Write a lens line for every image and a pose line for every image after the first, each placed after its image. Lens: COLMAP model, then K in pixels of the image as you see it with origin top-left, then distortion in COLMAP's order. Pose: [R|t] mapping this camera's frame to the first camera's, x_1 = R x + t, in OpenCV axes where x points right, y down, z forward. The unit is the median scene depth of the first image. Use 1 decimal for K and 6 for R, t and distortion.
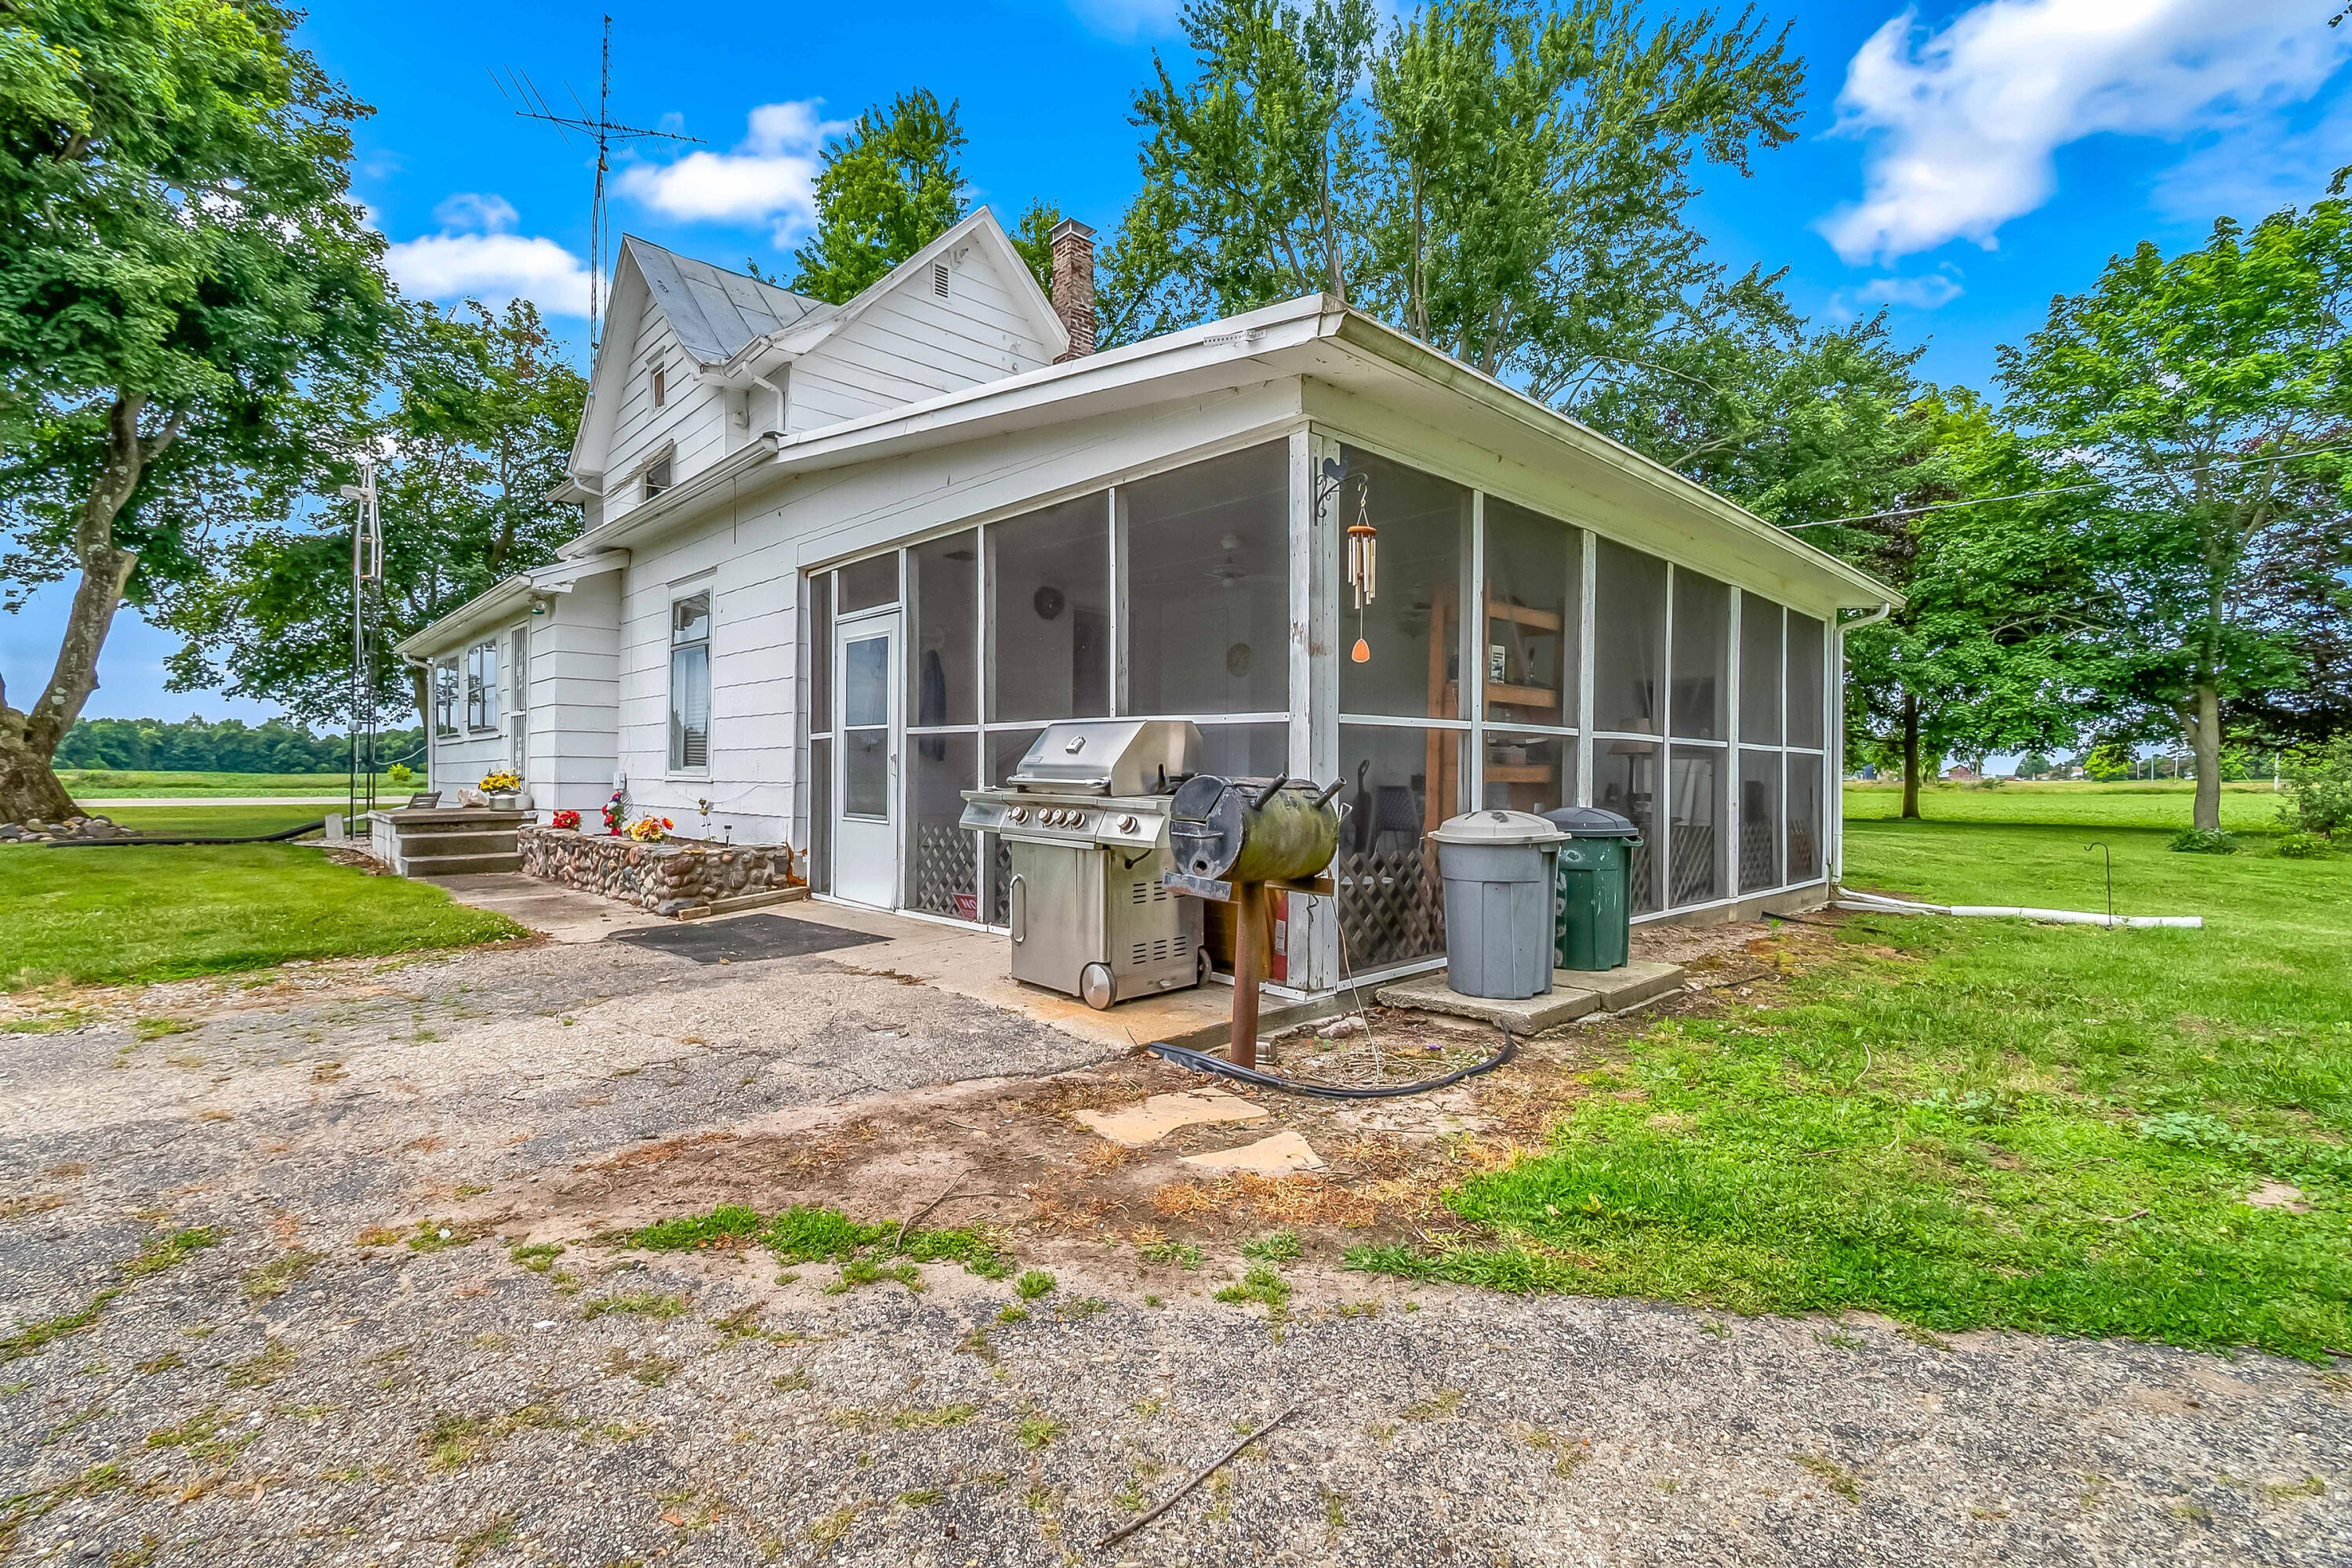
lens RADIAL K [[1057.0, 0, 1168.8], [0, 1057.0, 772.9], [0, 0, 1]] dist [-0.002283, -0.001443]
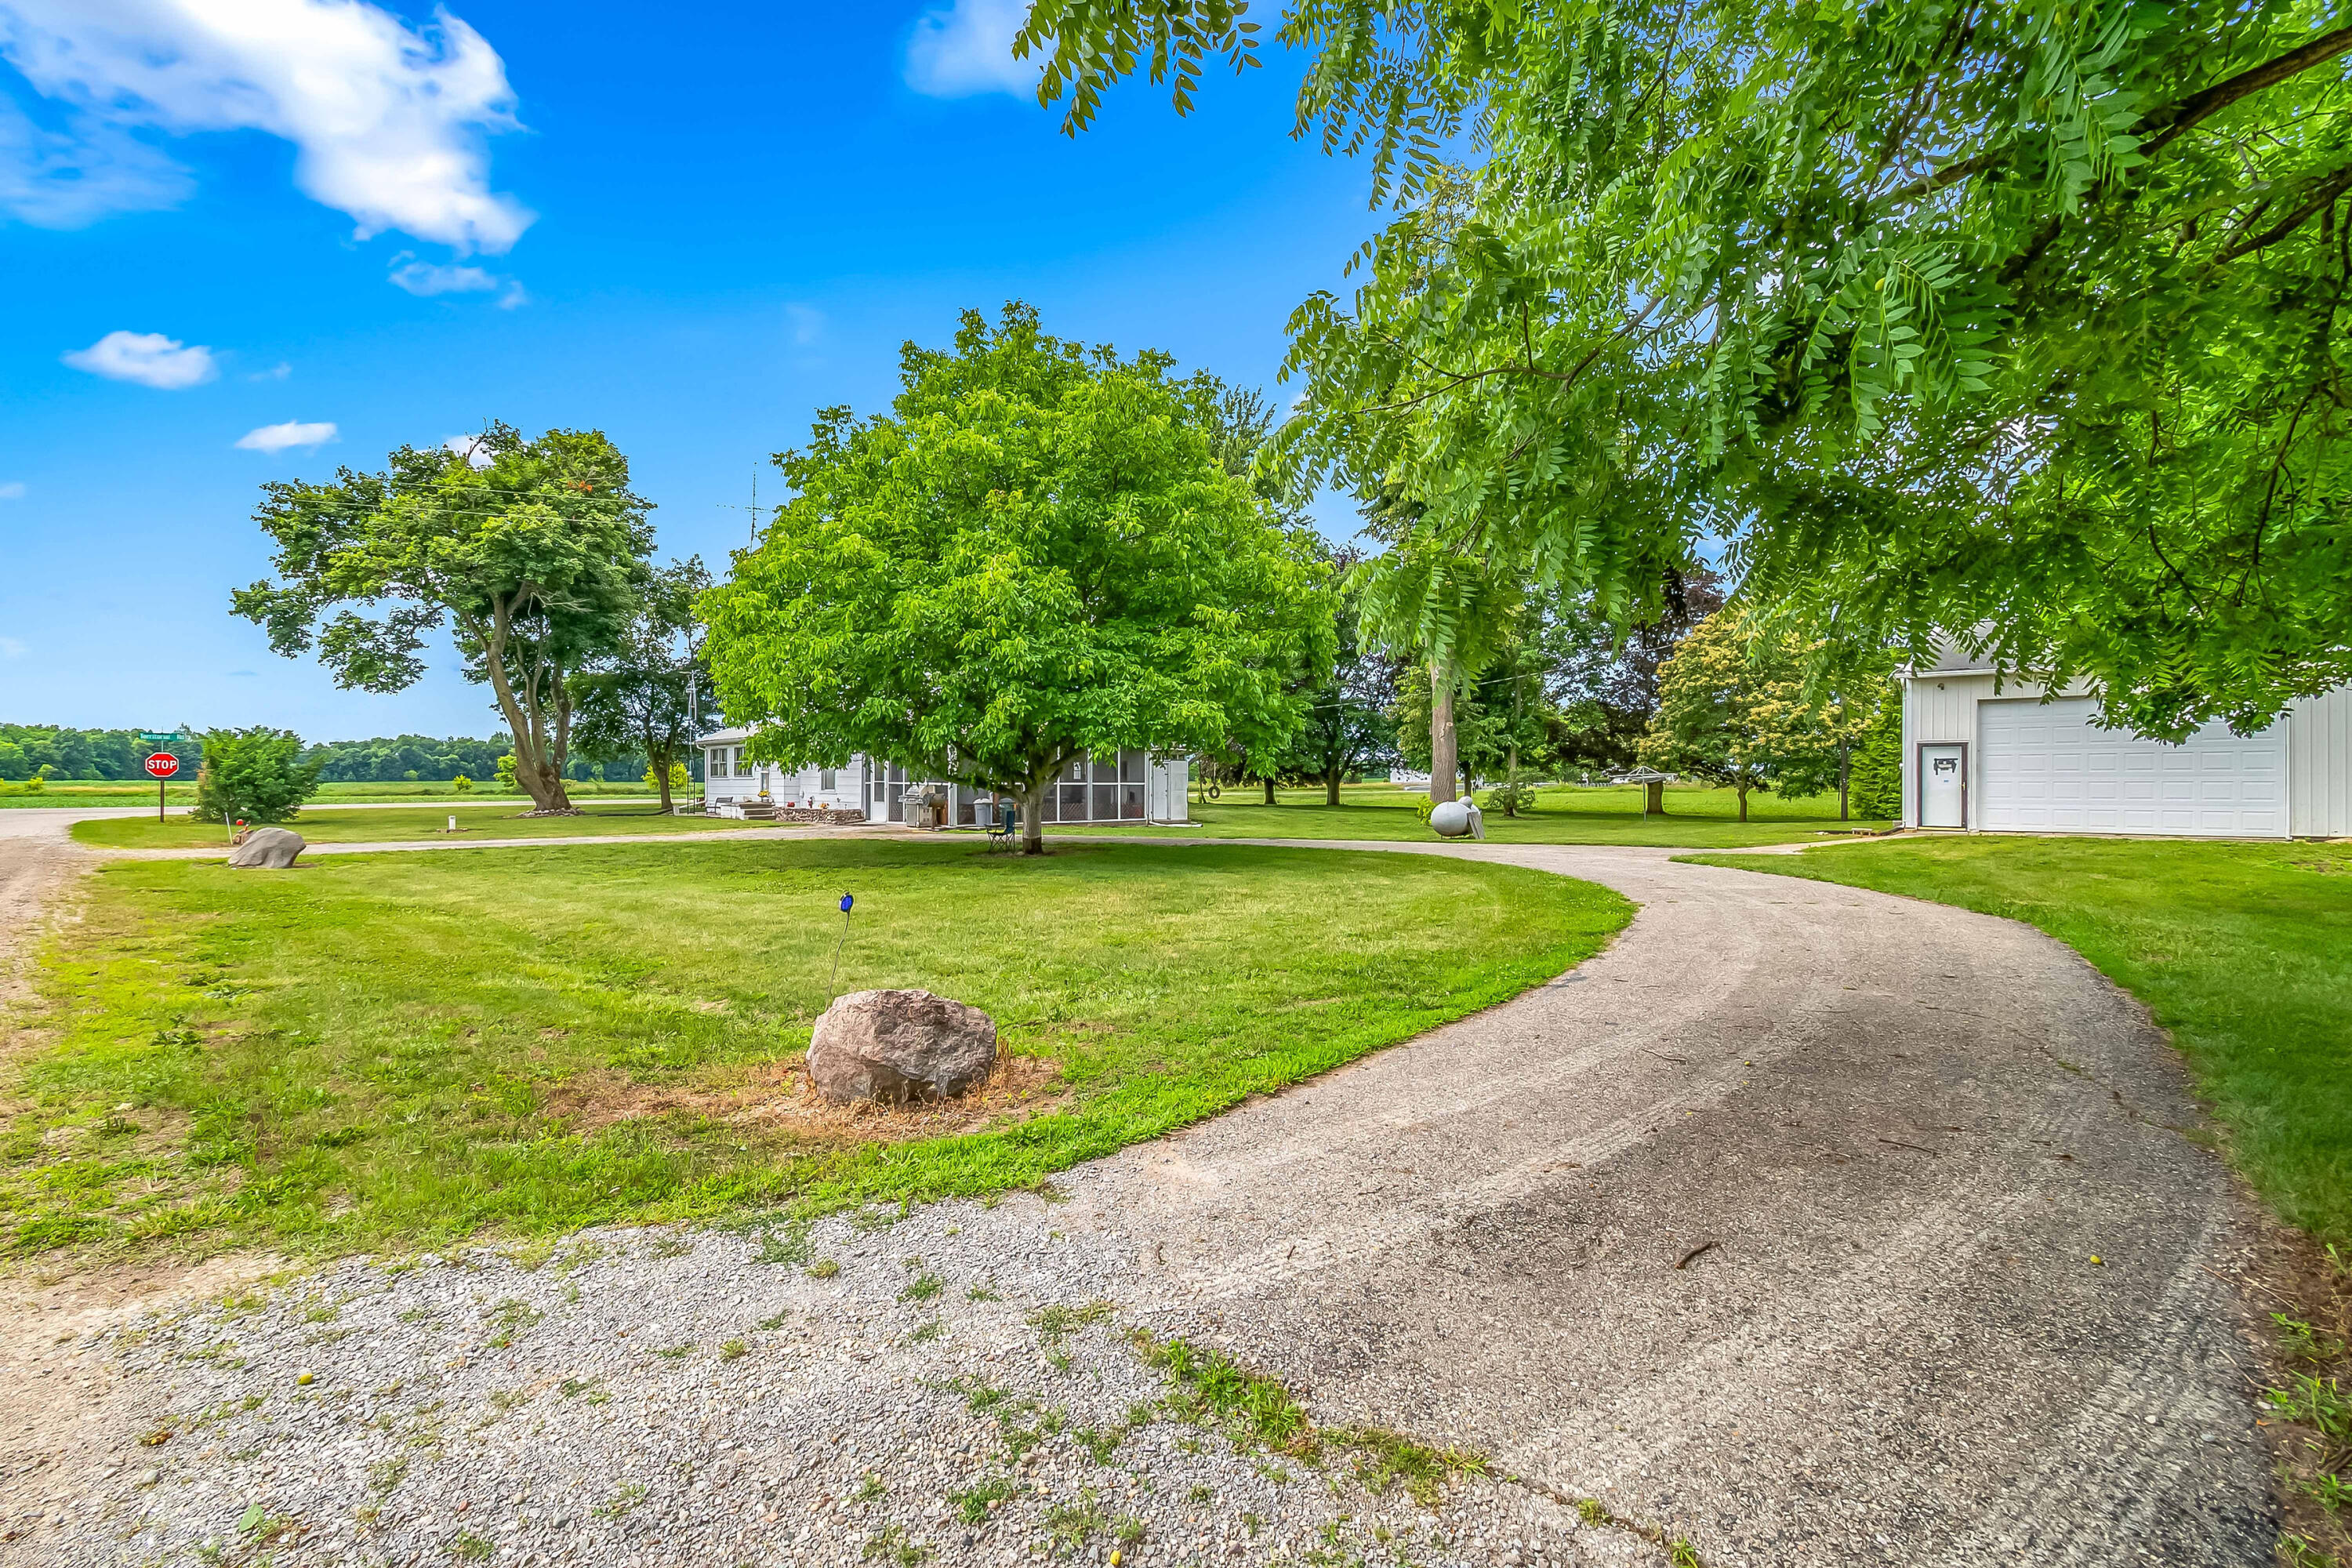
lens RADIAL K [[1057.0, 0, 1177.7], [0, 1057.0, 779.3], [0, 0, 1]] dist [-0.002283, -0.001443]
pose [[0.999416, -0.005270, 0.033755, 0.660194], [0.005133, 0.999978, 0.004143, -0.051715], [-0.033776, -0.003967, 0.999422, -2.811797]]
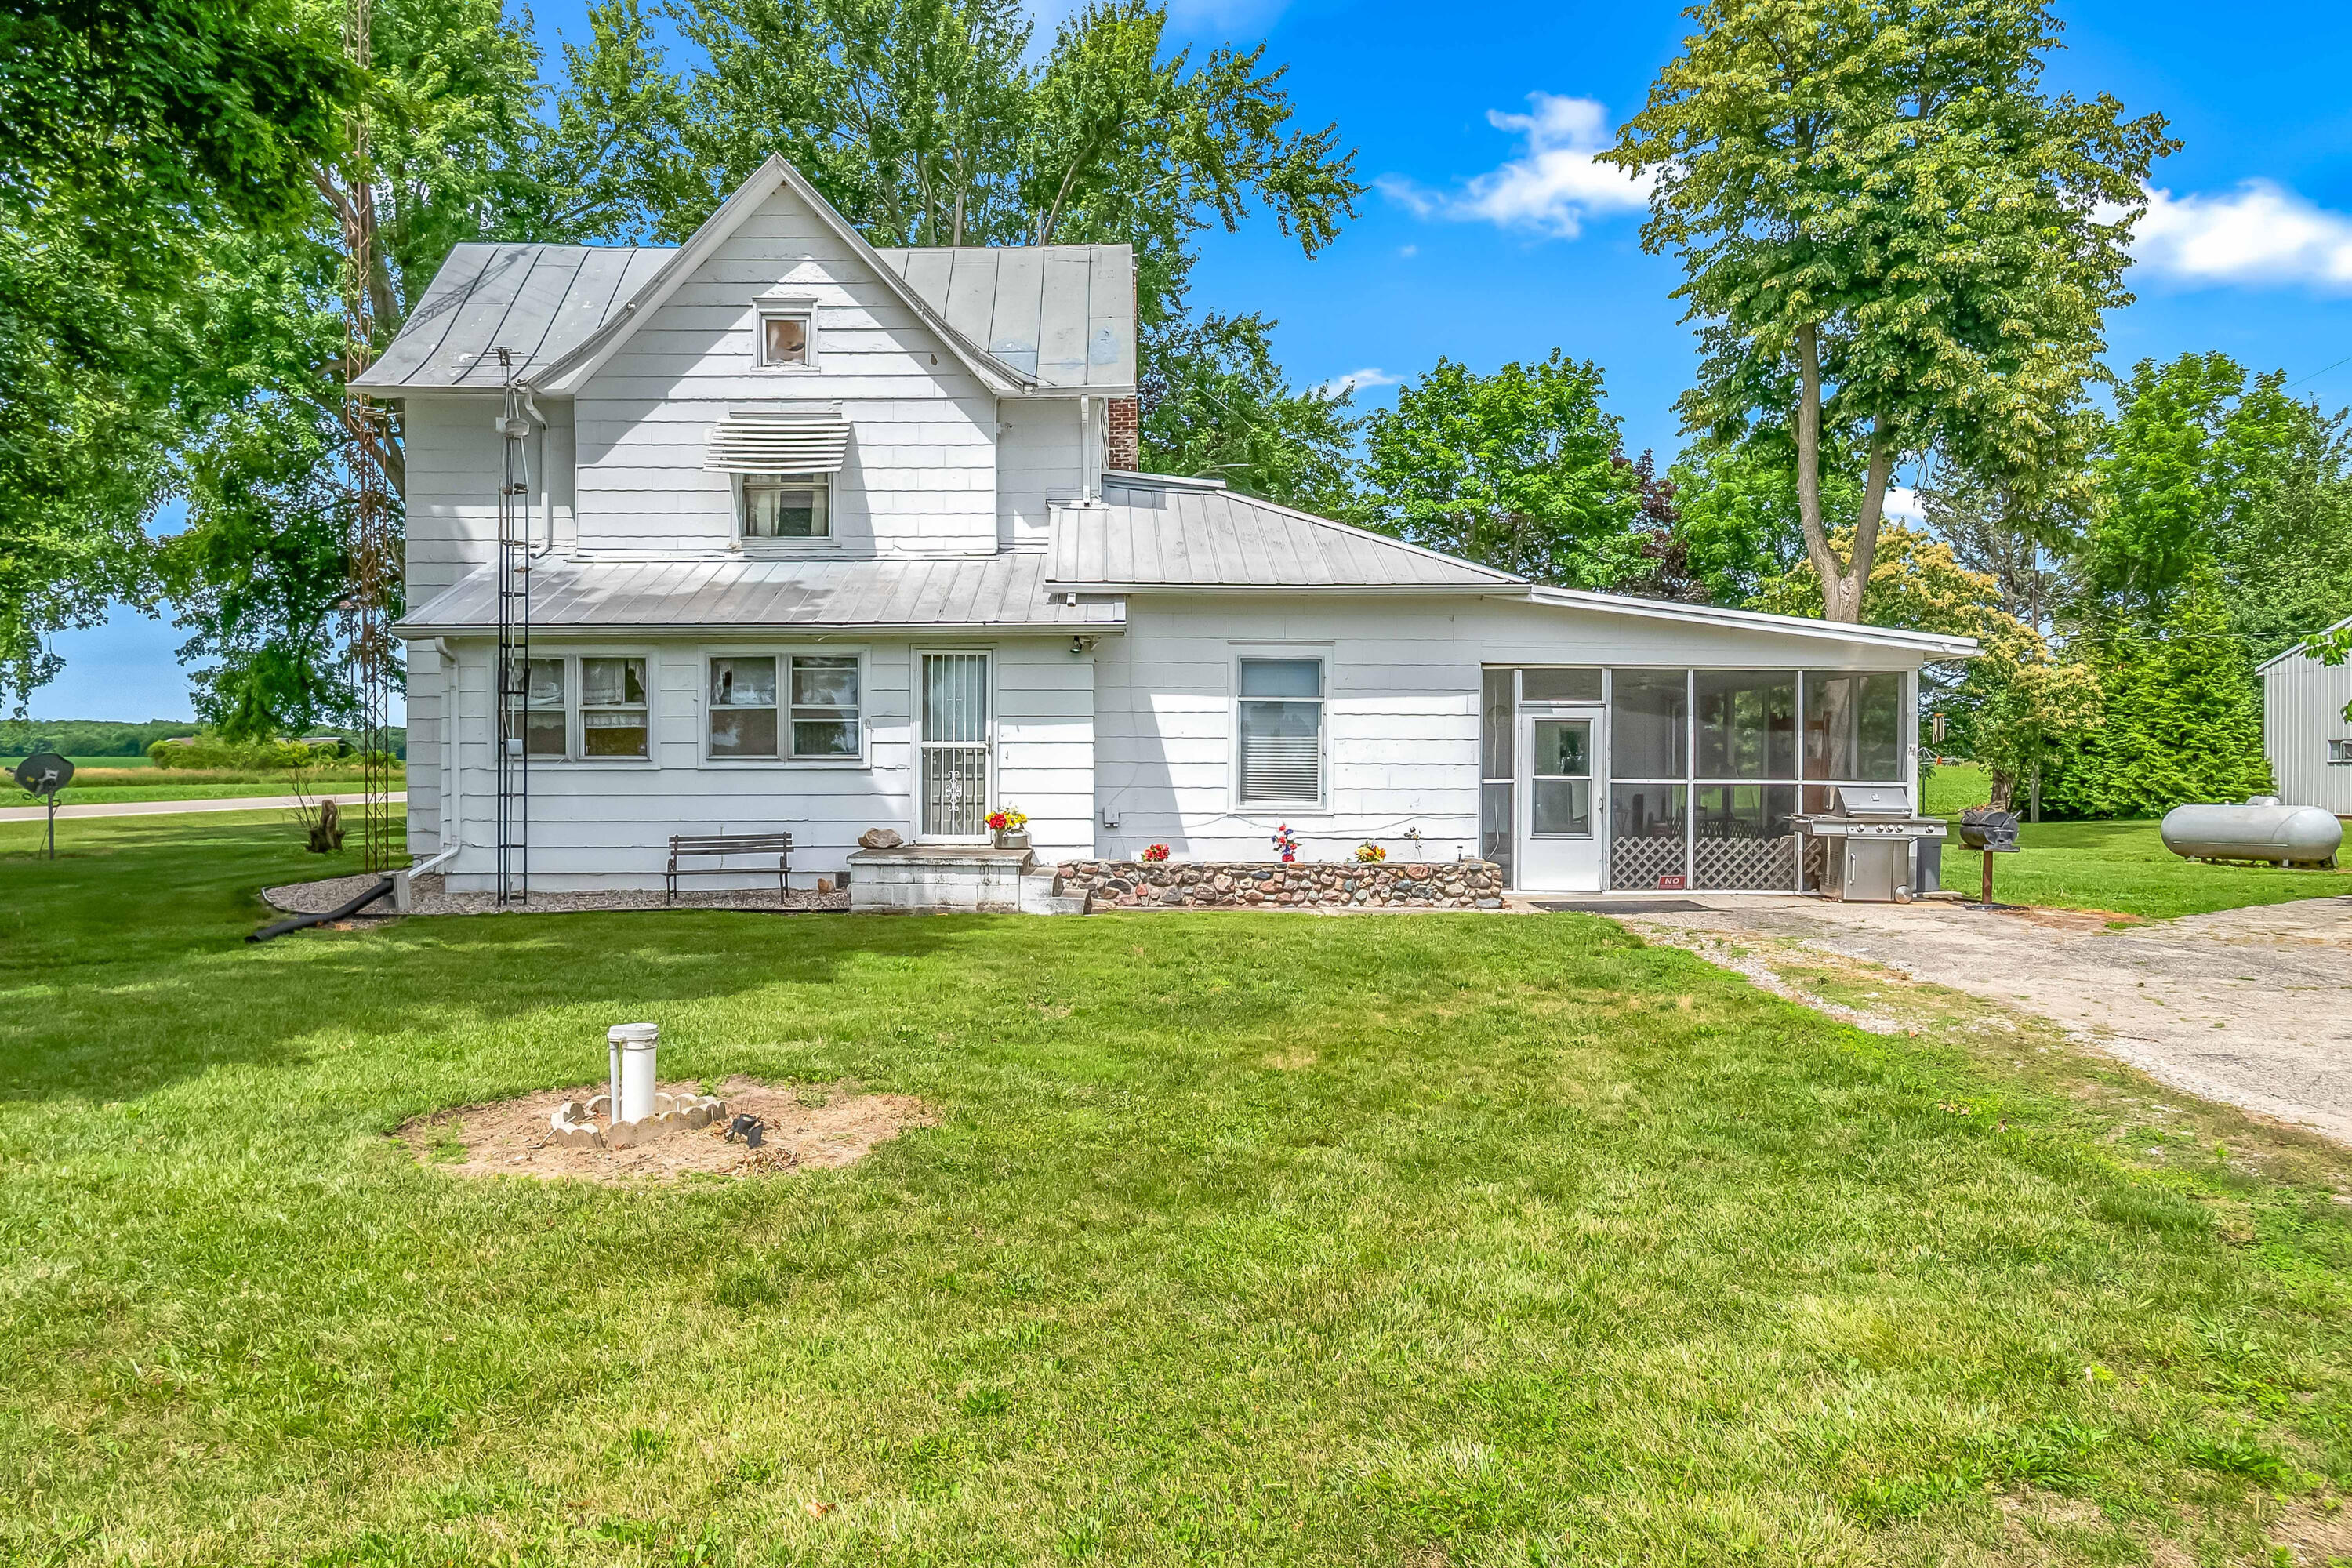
lens RADIAL K [[1555.9, 0, 1178.9], [0, 1555.9, 787.4], [0, 0, 1]] dist [-0.002163, -0.000575]
pose [[0.665227, -0.017719, 0.746431, -1.902588], [-0.000147, 0.999715, 0.023862, -0.067288], [-0.746641, -0.015983, 0.665035, -0.080031]]
